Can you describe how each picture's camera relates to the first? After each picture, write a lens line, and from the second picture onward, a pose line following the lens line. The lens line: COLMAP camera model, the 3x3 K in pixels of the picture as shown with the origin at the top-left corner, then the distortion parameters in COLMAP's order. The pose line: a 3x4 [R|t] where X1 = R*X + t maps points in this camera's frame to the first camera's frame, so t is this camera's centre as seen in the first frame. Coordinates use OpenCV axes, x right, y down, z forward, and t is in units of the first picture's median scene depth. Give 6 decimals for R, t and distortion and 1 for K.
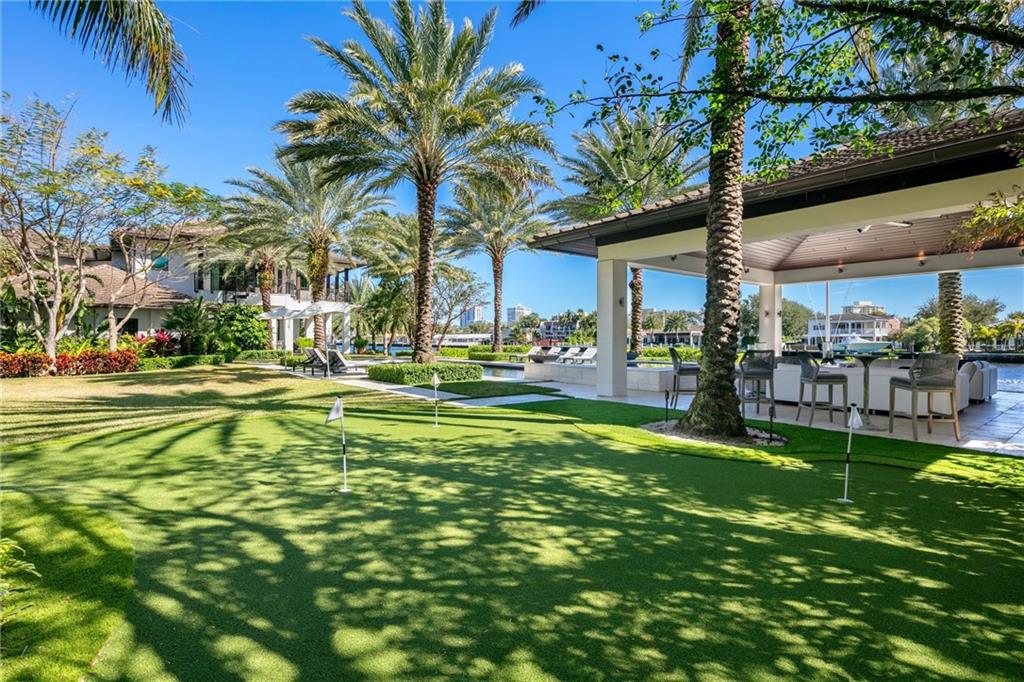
lens RADIAL K [[502.4, 0, 514.4], [0, 502.4, 339.3], [0, 0, 1]] dist [0.001044, -0.003320]
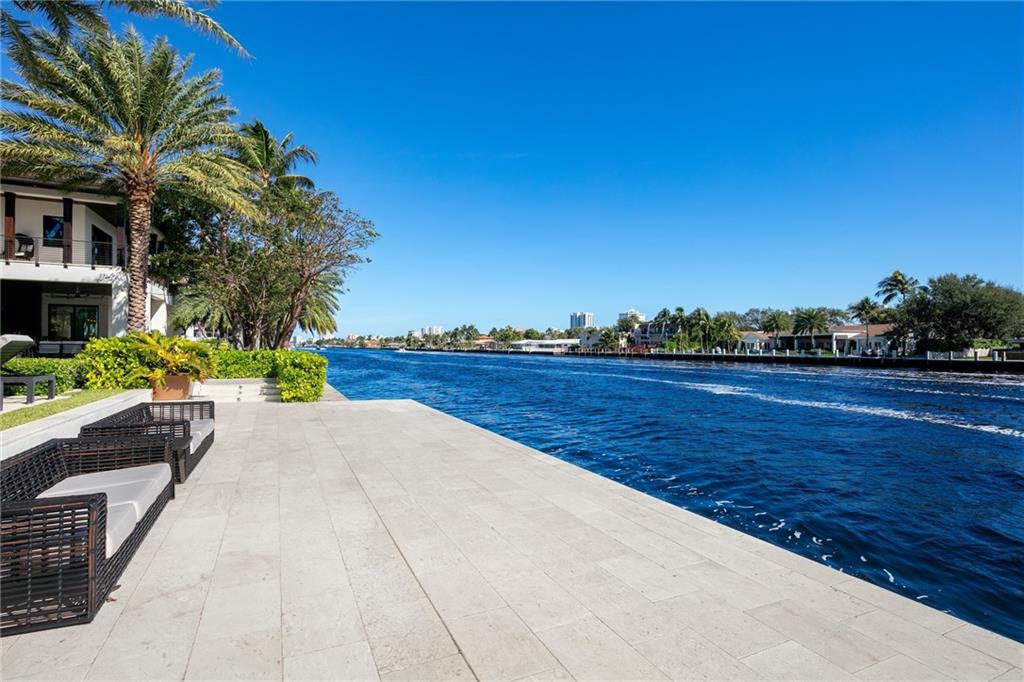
lens RADIAL K [[502.4, 0, 510.2], [0, 502.4, 342.4], [0, 0, 1]] dist [0.001044, -0.003320]
pose [[0.971932, -0.000035, -0.235261, 0.083840], [-0.001842, 0.999968, -0.007760, 0.005239], [0.235254, 0.007975, 0.971901, 0.227618]]
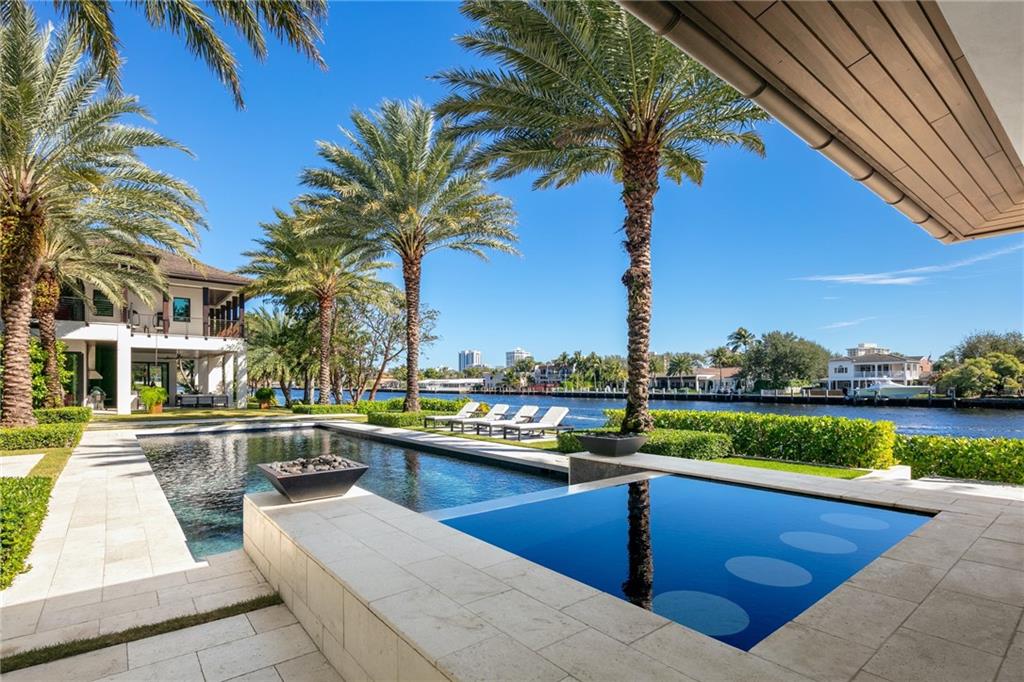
lens RADIAL K [[502.4, 0, 513.8], [0, 502.4, 385.6], [0, 0, 1]] dist [0.001044, -0.003320]
pose [[0.999989, -0.004236, -0.002199, 0.025789], [0.004244, 0.999983, 0.004065, -0.002165], [0.002182, -0.004074, 0.999989, 0.107671]]
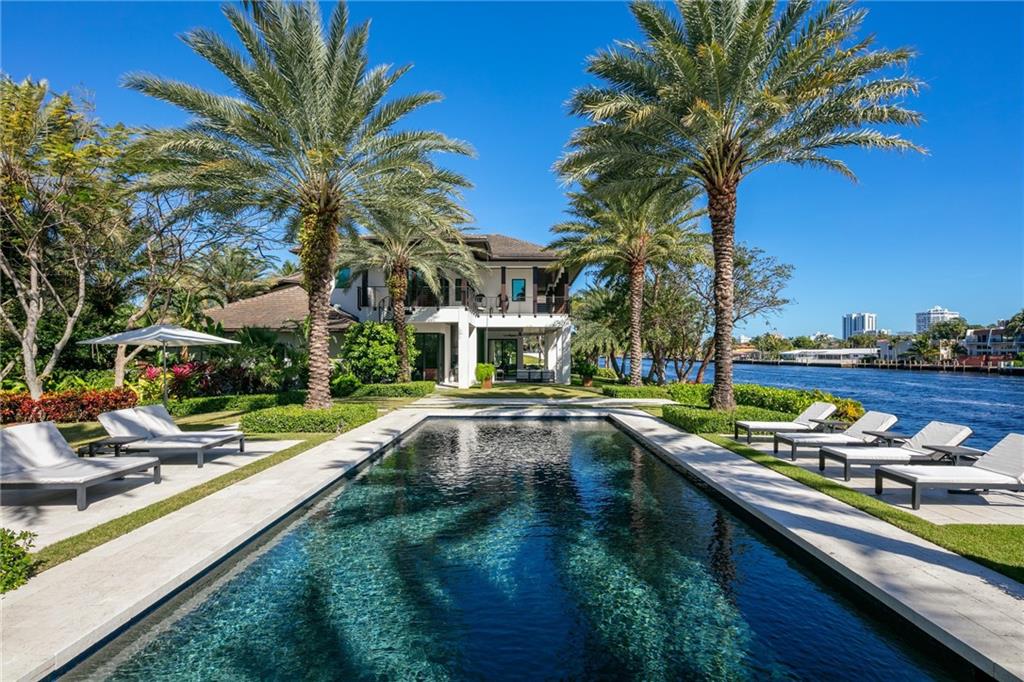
lens RADIAL K [[502.4, 0, 505.6], [0, 502.4, 354.4], [0, 0, 1]] dist [0.001044, -0.003320]
pose [[0.762528, -0.002102, -0.646952, 0.028364], [0.002373, 0.999997, -0.000453, -0.005789], [0.646951, -0.001190, 0.762530, 0.155731]]
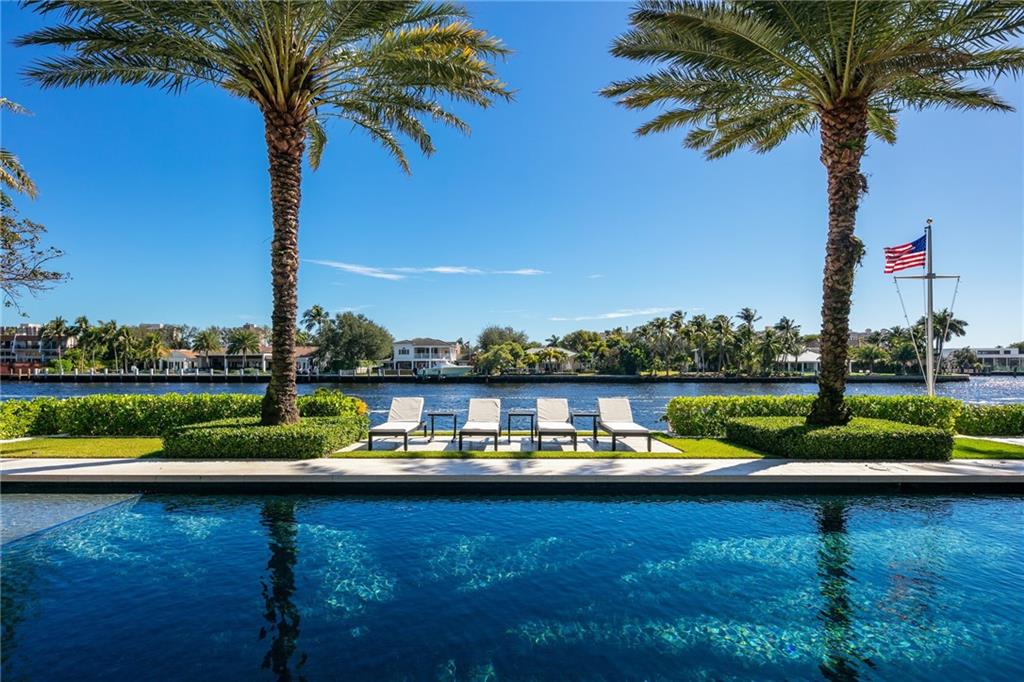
lens RADIAL K [[502.4, 0, 516.5], [0, 502.4, 342.1], [0, 0, 1]] dist [0.001044, -0.003320]
pose [[0.617275, 0.032771, 0.786065, -0.051782], [-0.000941, 0.999162, -0.040917, -0.002053], [-0.786747, 0.024518, 0.616788, 0.209393]]
